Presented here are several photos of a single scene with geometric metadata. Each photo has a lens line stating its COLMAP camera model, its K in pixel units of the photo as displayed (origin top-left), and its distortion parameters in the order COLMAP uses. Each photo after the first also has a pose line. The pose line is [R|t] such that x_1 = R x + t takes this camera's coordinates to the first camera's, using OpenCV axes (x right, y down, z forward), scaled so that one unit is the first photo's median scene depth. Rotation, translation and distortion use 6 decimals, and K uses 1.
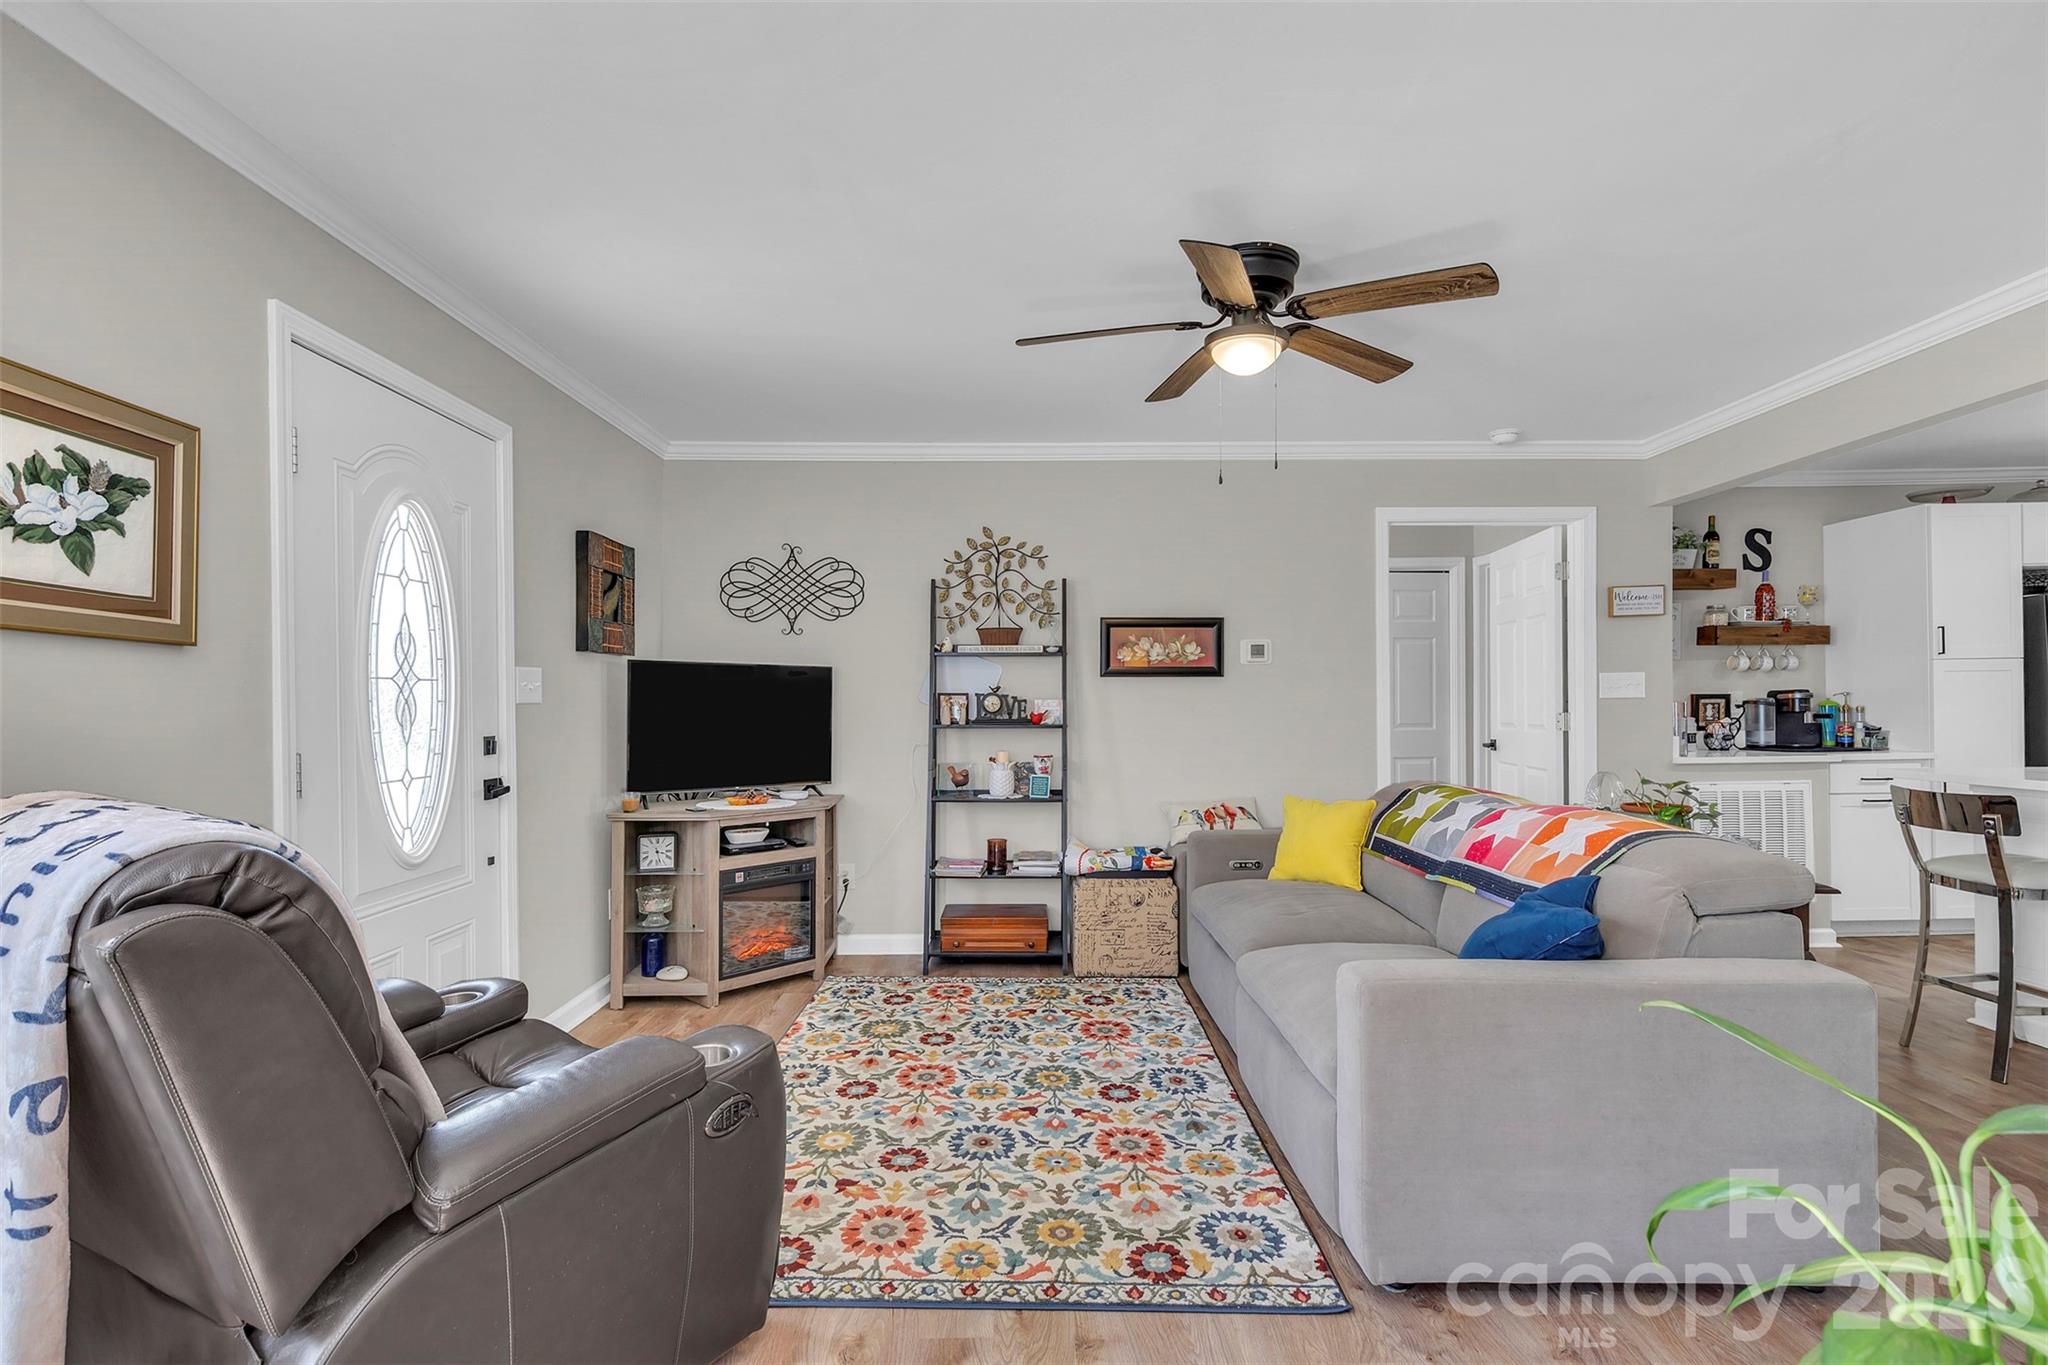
lens RADIAL K [[982.0, 0, 1008.1], [0, 982.0, 701.3], [0, 0, 1]] dist [0.001971, -0.001559]
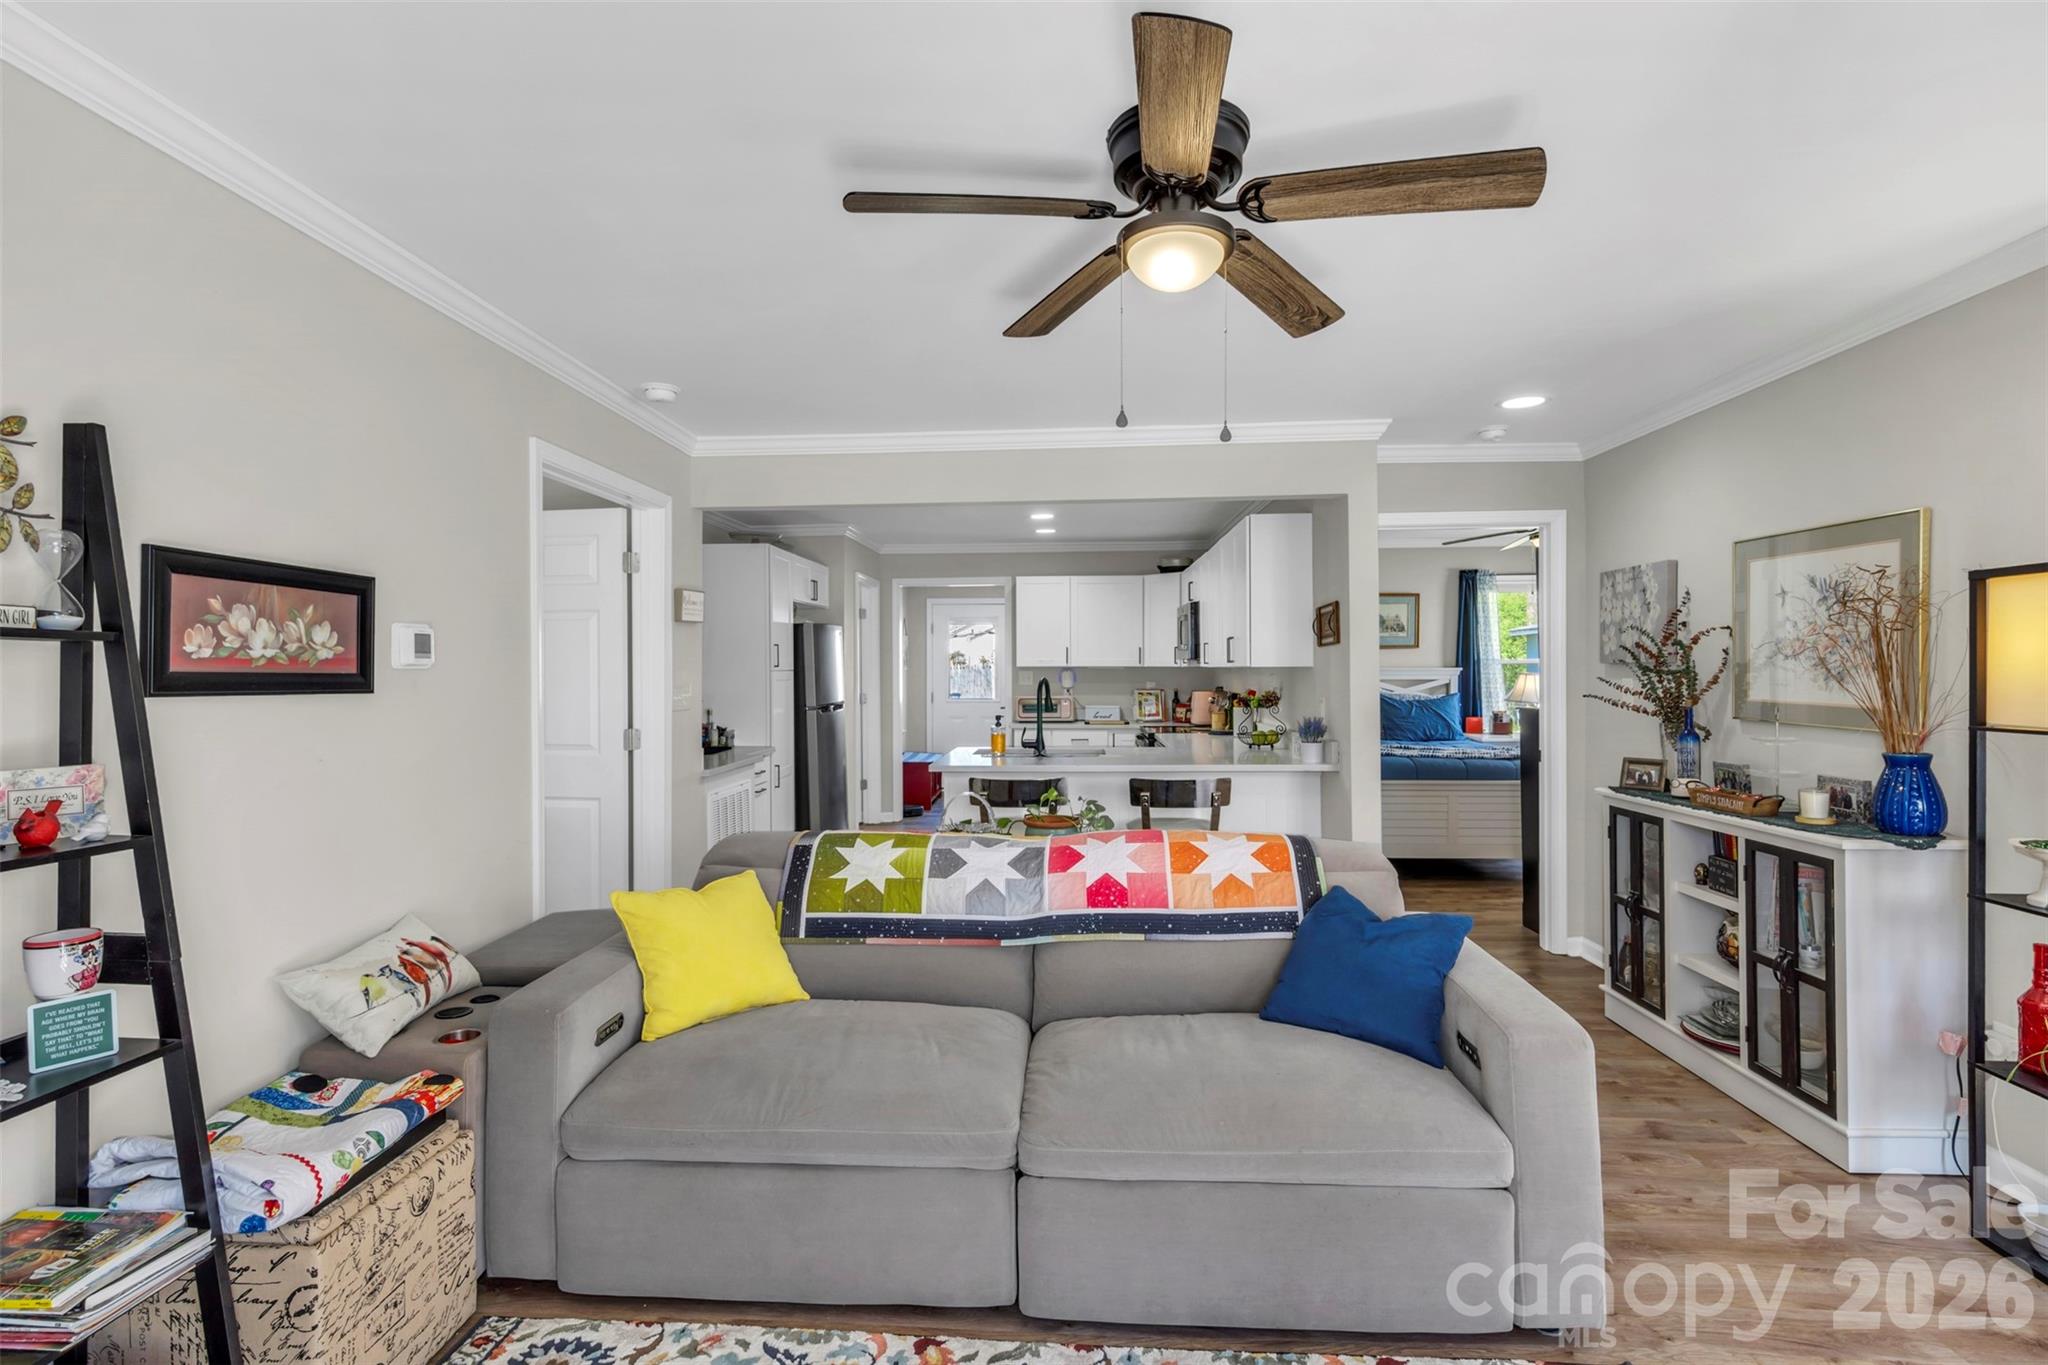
lens RADIAL K [[982.0, 0, 1028.3], [0, 982.0, 671.6], [0, 0, 1]] dist [0.001971, -0.001559]
pose [[0.046576, 0.008634, 0.998877, -0.336077], [0.001498, 0.999961, -0.008713, -0.037681], [-0.998914, 0.001903, 0.046561, 0.768493]]
